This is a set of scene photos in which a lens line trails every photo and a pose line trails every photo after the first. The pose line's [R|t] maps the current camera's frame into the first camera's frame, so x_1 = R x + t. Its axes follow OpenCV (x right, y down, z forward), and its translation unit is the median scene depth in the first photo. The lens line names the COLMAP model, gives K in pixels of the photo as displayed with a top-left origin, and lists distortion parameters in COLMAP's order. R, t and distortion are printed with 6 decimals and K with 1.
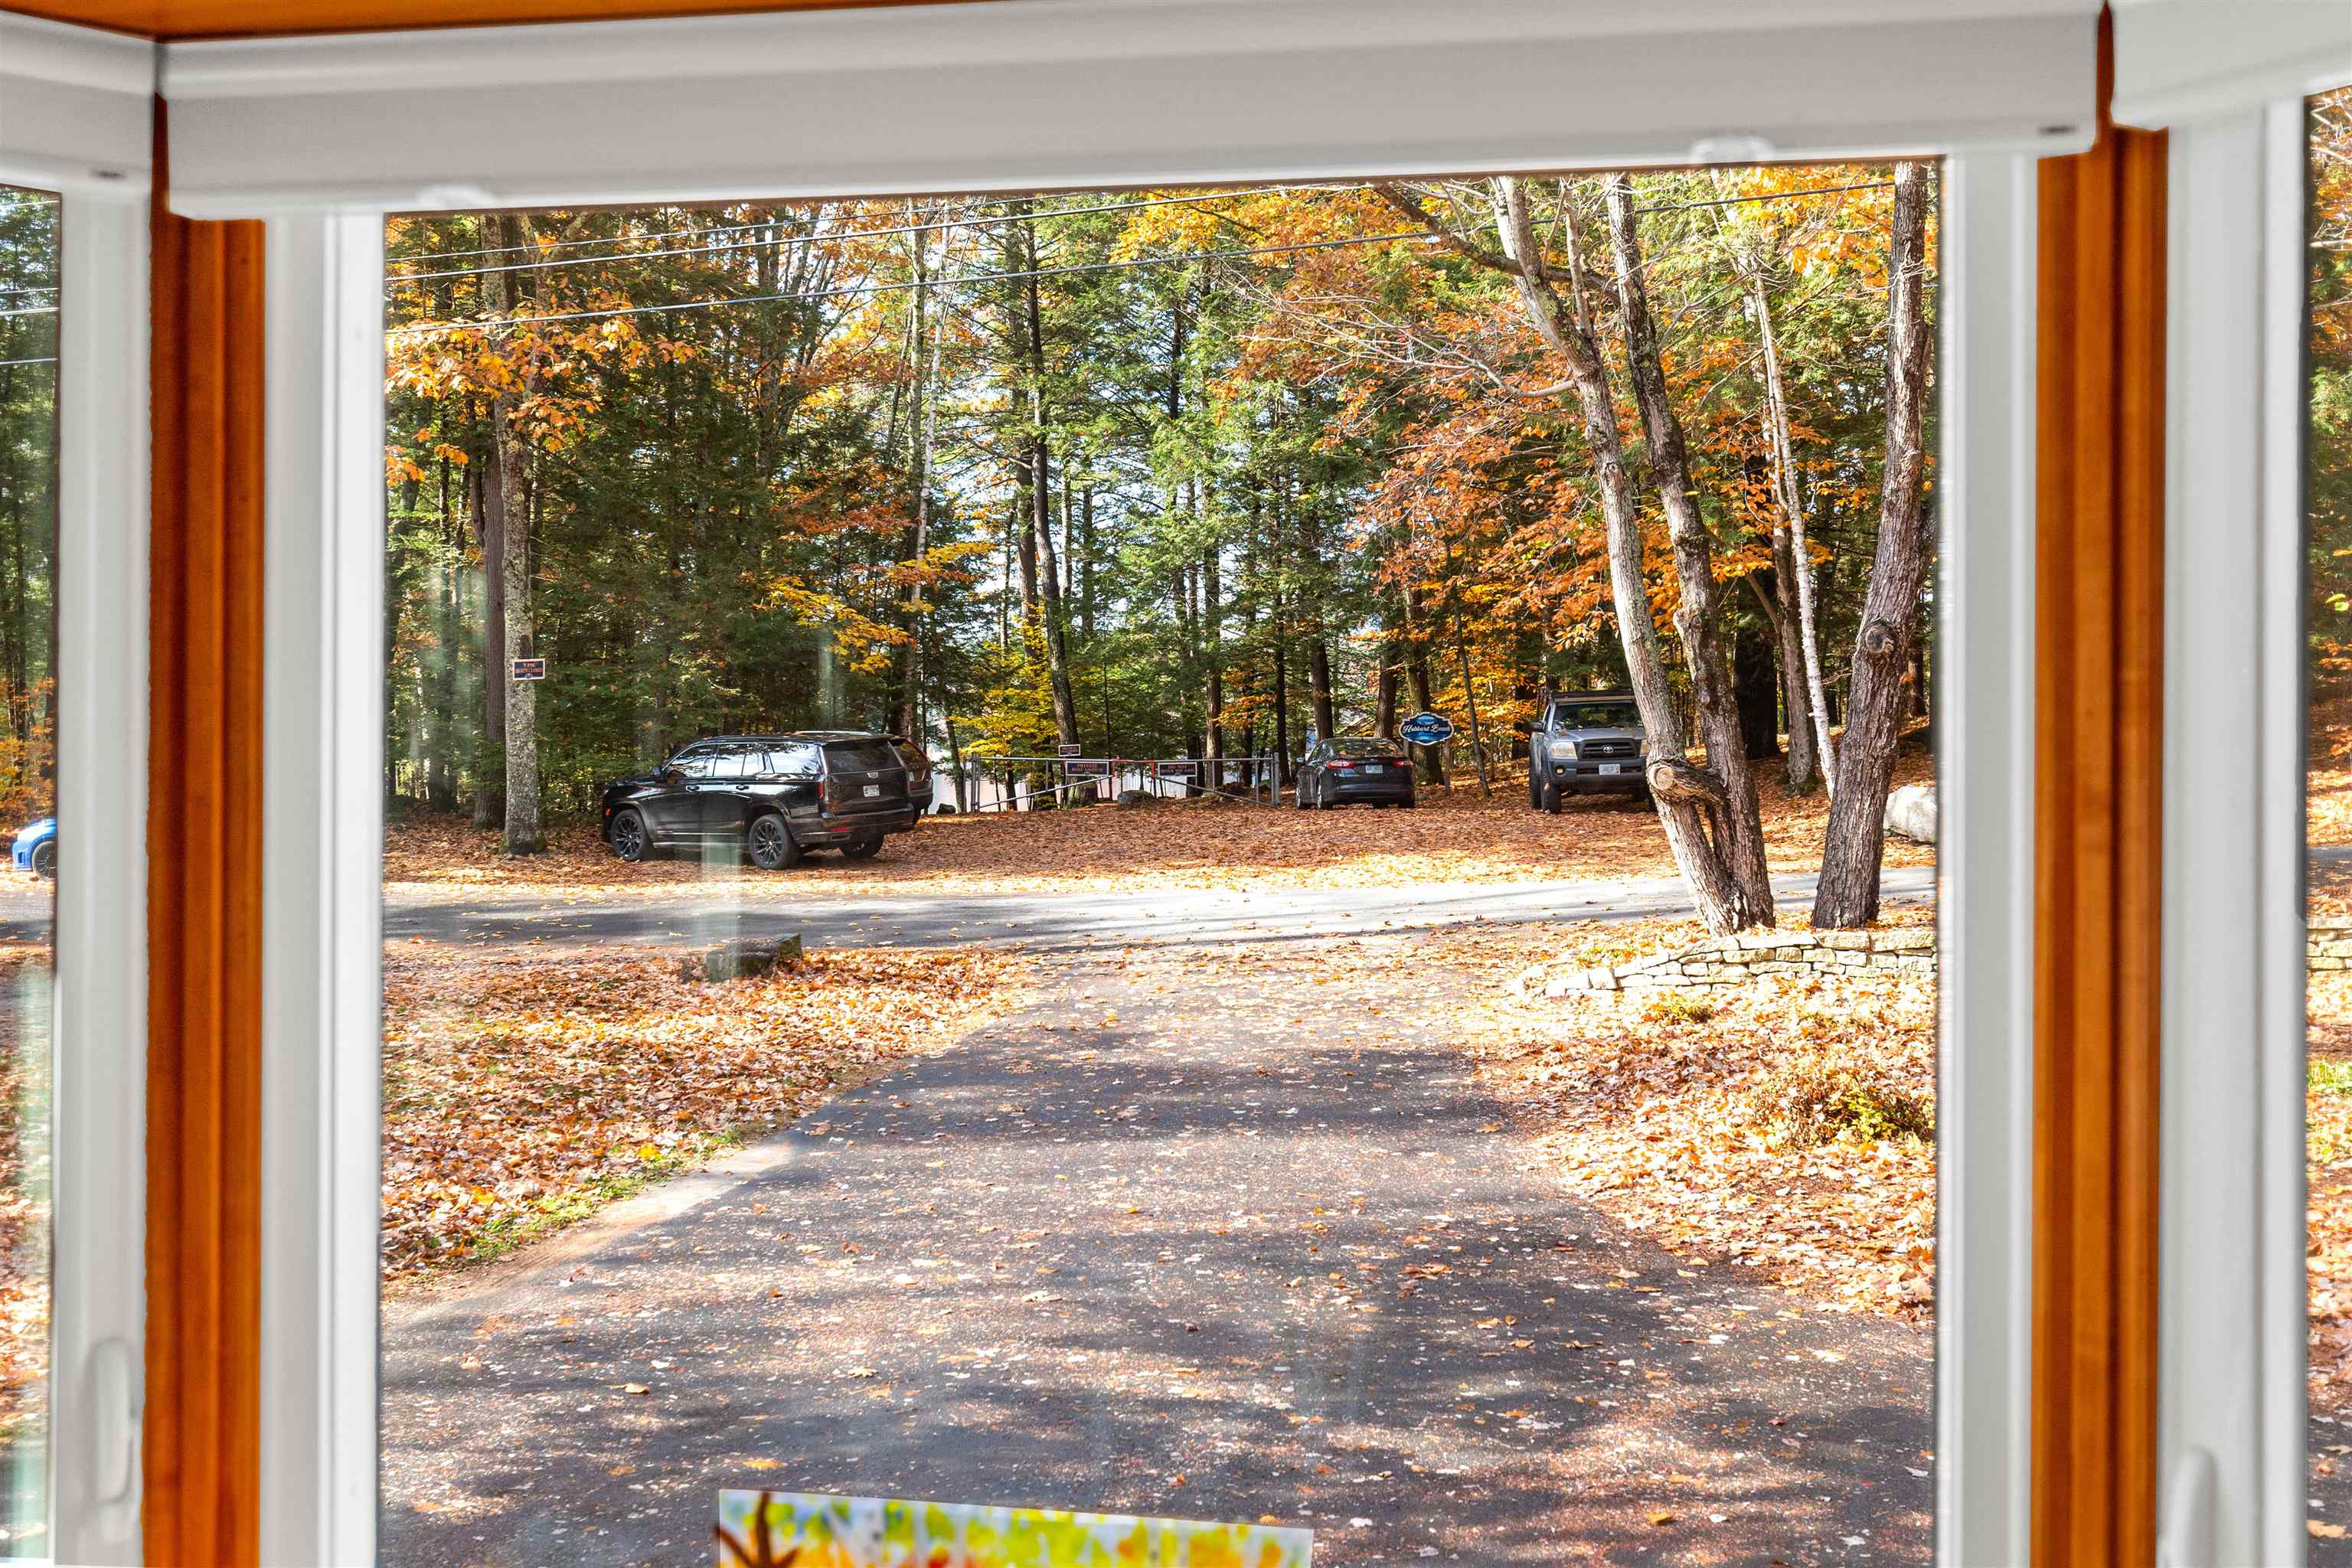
lens RADIAL K [[2330.6, 0, 1183.9], [0, 2330.6, 734.6], [0, 0, 1]] dist [0.003244, -0.015642]
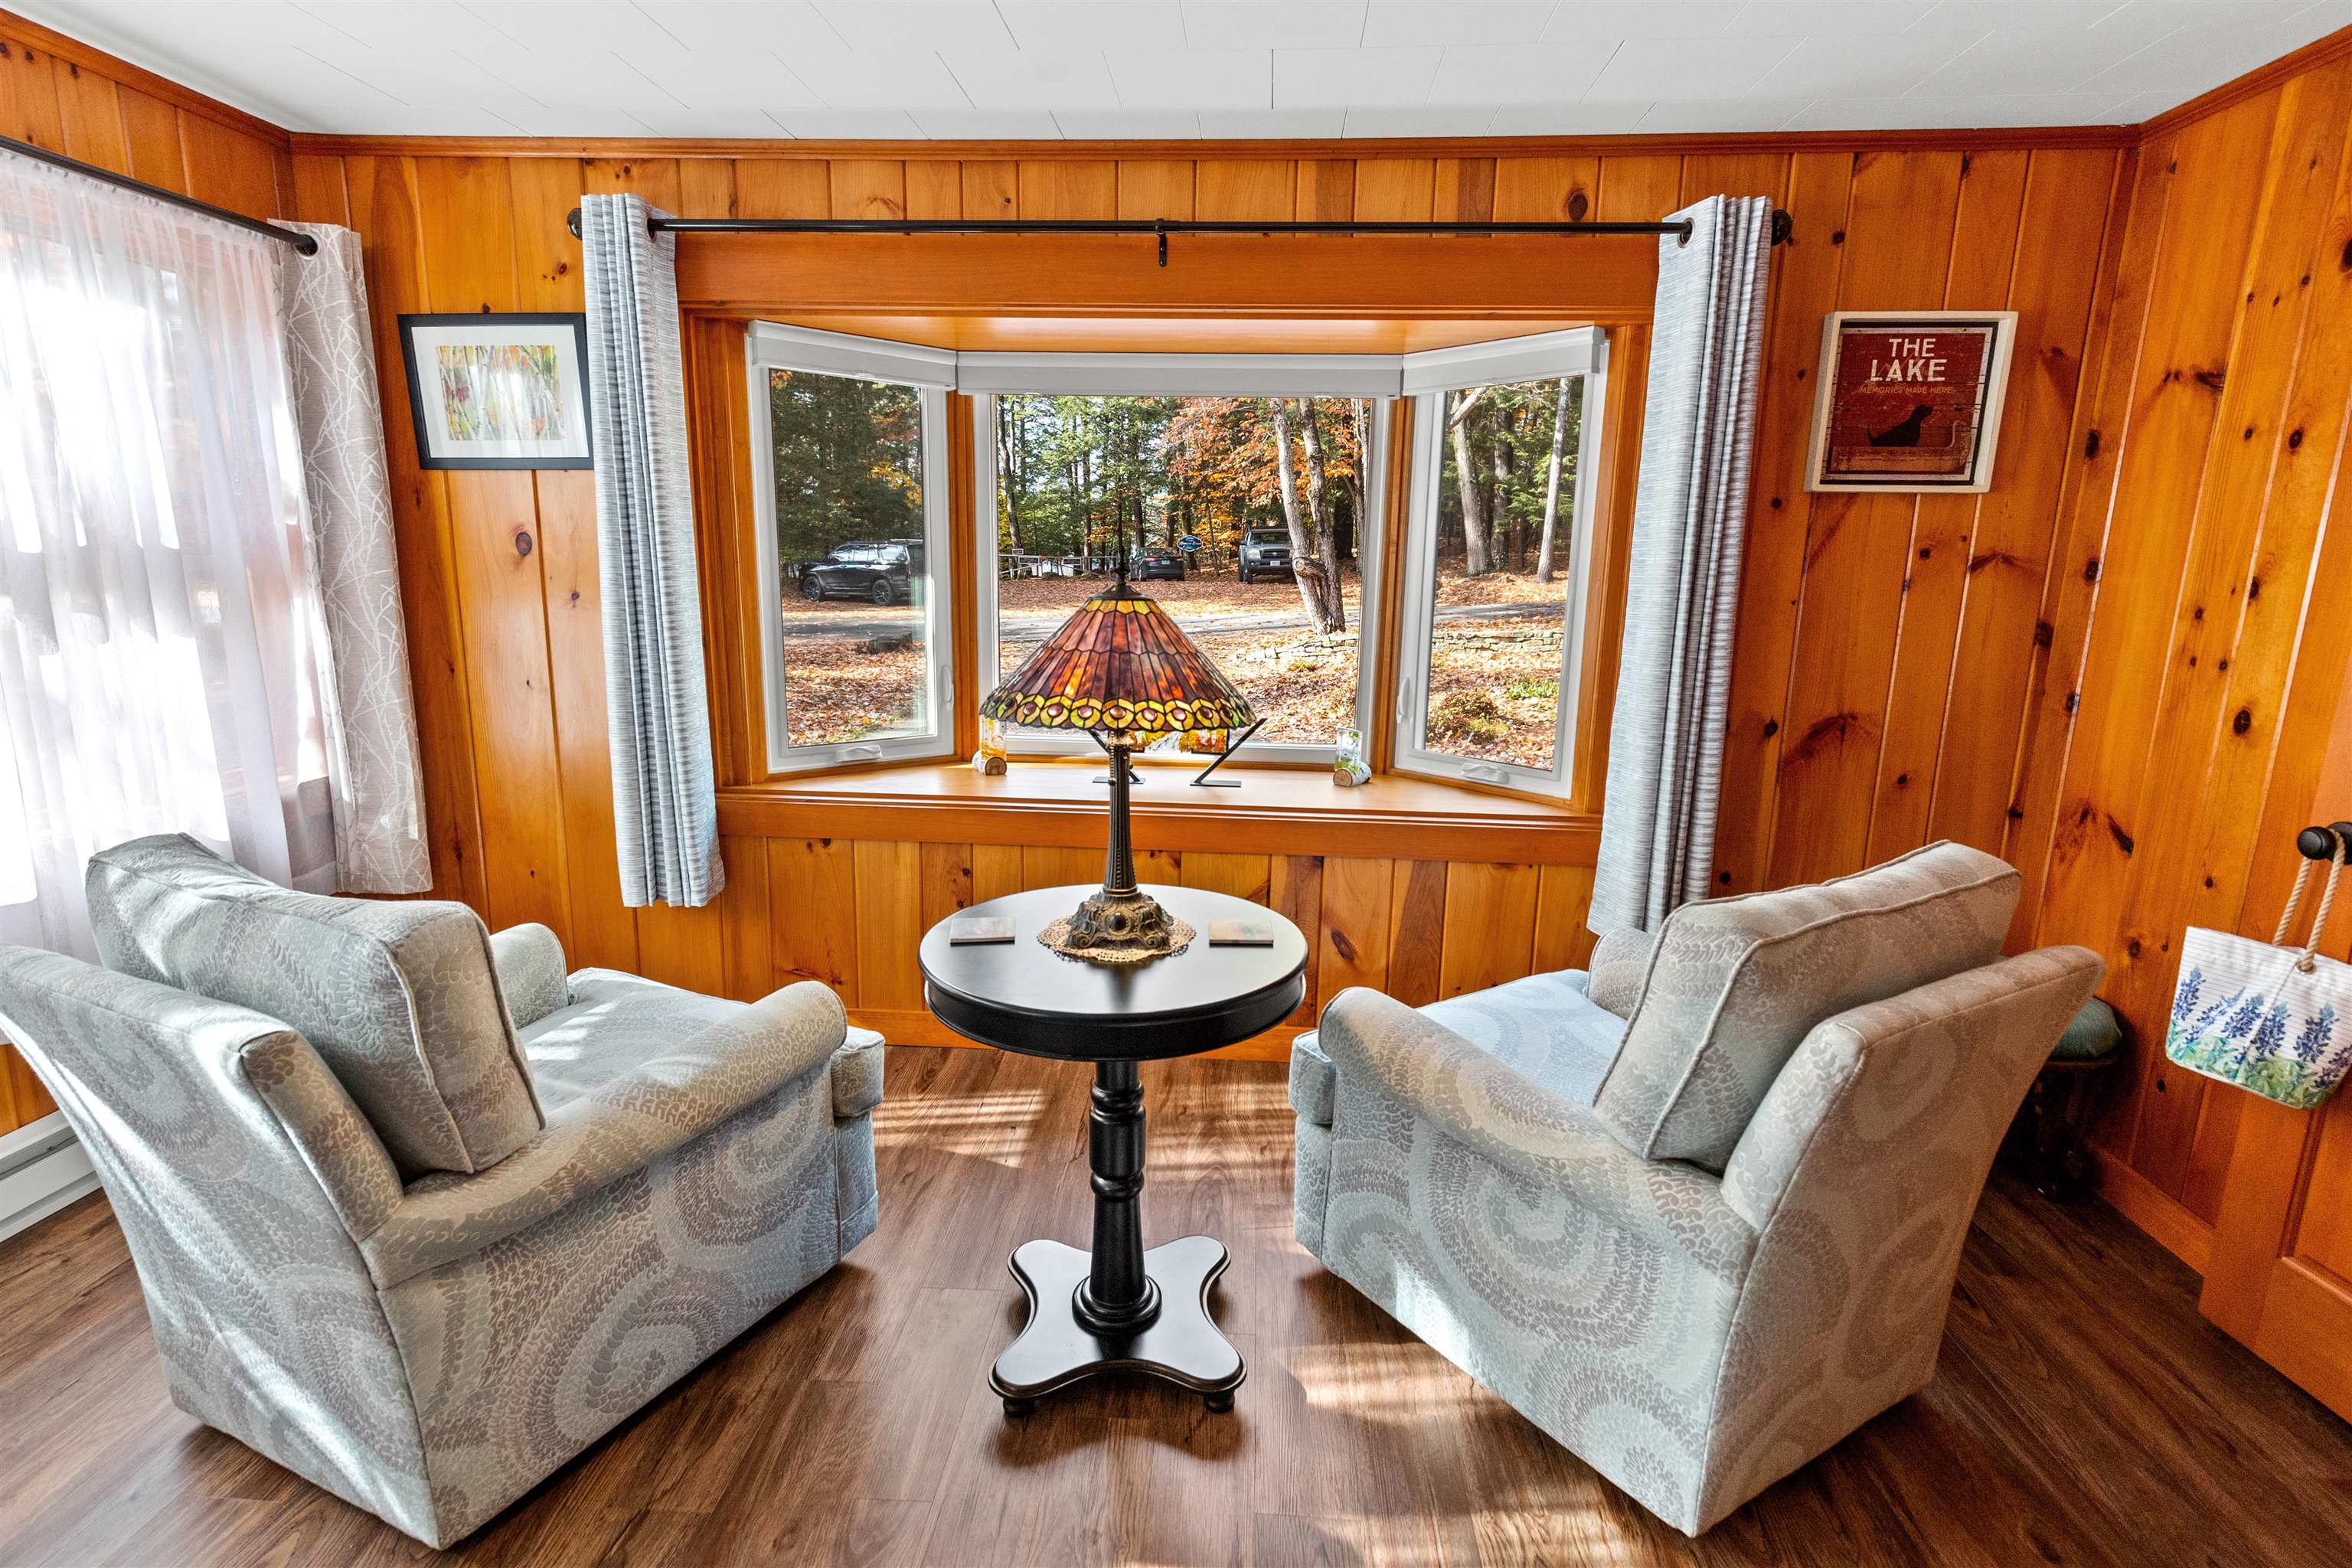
lens RADIAL K [[1155.4, 0, 1182.4], [0, 1155.4, 784.6], [0, 0, 1]] dist [0.002362, 0.000463]
pose [[0.994477, -0.005930, 0.104789, -0.022391], [-0.015236, 0.979669, 0.200042, 0.003666], [-0.103845, -0.200533, 0.974168, -0.105025]]
